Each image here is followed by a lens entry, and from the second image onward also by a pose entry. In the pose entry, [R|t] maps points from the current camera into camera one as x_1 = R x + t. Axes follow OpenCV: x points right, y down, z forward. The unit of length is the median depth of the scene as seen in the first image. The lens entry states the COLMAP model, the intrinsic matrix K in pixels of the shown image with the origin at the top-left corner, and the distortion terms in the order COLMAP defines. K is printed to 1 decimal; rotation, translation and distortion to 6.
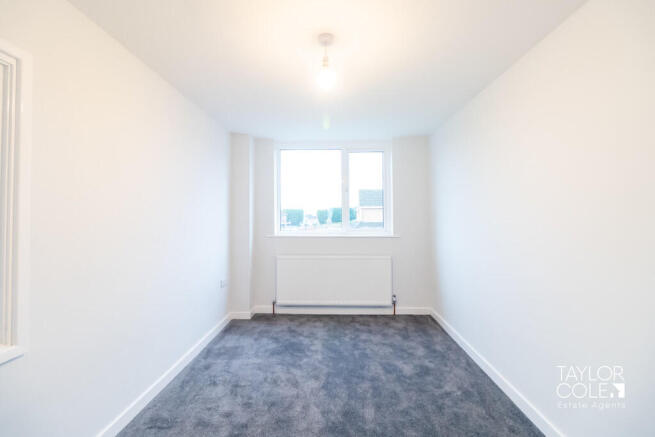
lens RADIAL K [[292.1, 0, 334.3], [0, 292.1, 215.4], [0, 0, 1]] dist [-0.004370, -0.000685]
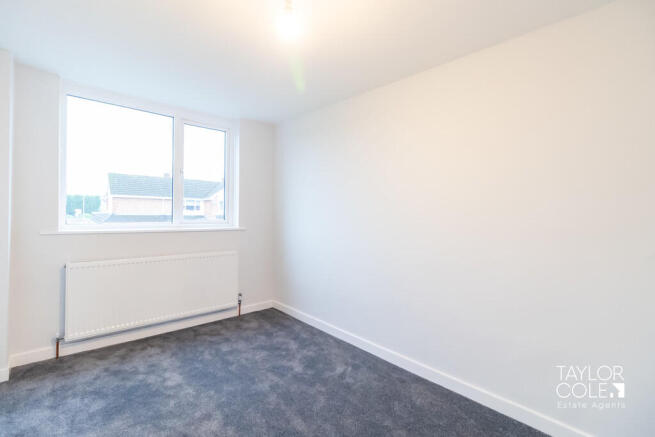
lens RADIAL K [[292.1, 0, 327.1], [0, 292.1, 216.9], [0, 0, 1]] dist [-0.004370, -0.000685]
pose [[0.708617, 0.013057, 0.705473, -0.277023], [-0.029587, 0.999499, 0.011220, 0.016880], [-0.704973, -0.028823, 0.708648, 0.194462]]
